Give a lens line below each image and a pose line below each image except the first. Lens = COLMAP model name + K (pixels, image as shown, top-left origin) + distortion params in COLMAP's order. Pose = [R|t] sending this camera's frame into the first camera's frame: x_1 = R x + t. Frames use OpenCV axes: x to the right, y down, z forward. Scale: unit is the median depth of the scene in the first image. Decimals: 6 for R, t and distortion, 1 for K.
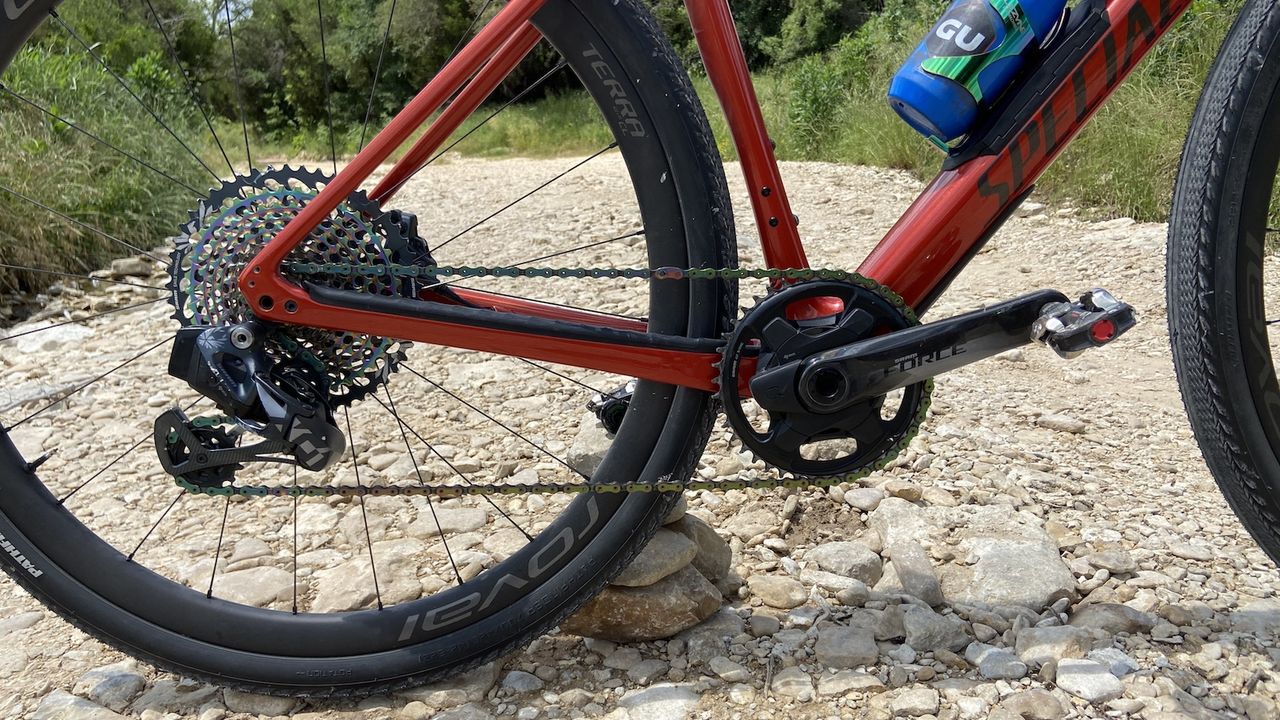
lens RADIAL K [[921.2, 0, 640.0], [0, 921.2, 360.0], [0, 0, 1]] dist [0.109579, -0.129771]
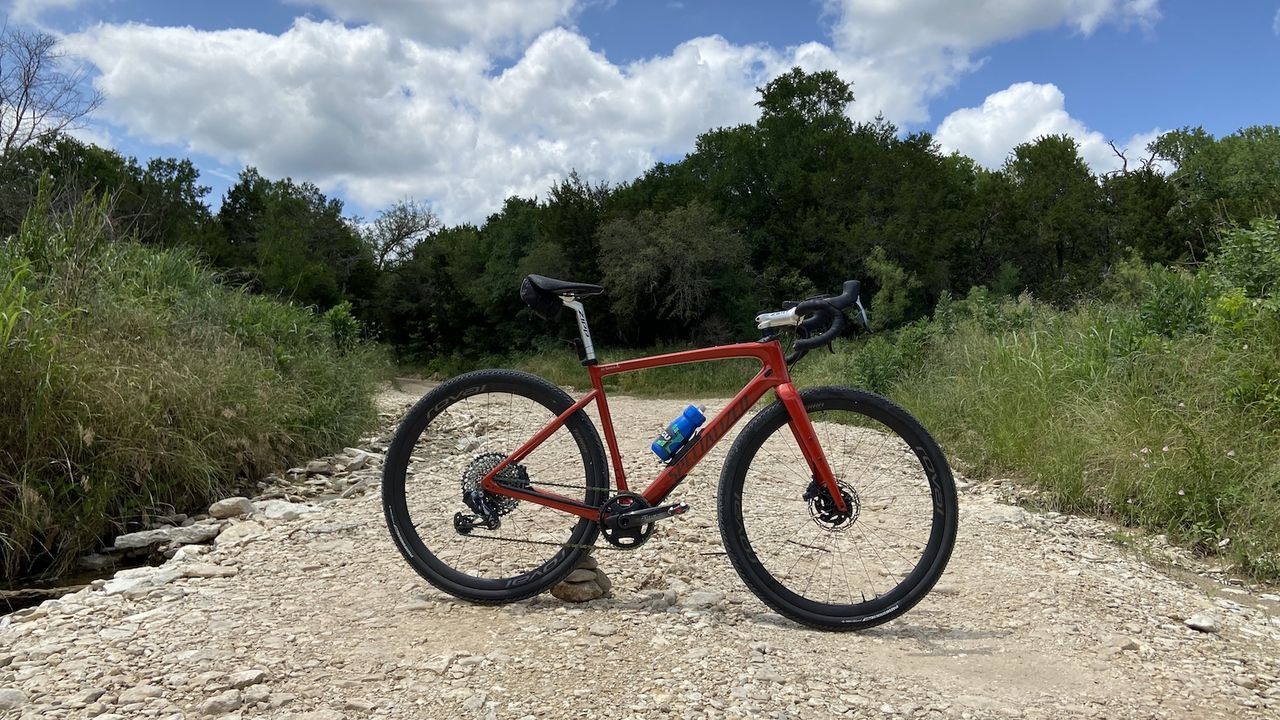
lens RADIAL K [[921.2, 0, 640.0], [0, 921.2, 360.0], [0, 0, 1]] dist [0.109579, -0.129771]
pose [[0.989746, 0.077755, -0.119825, 0.073230], [-0.105287, 0.964013, -0.244116, 0.033880], [0.096532, 0.254229, 0.962315, -0.310998]]
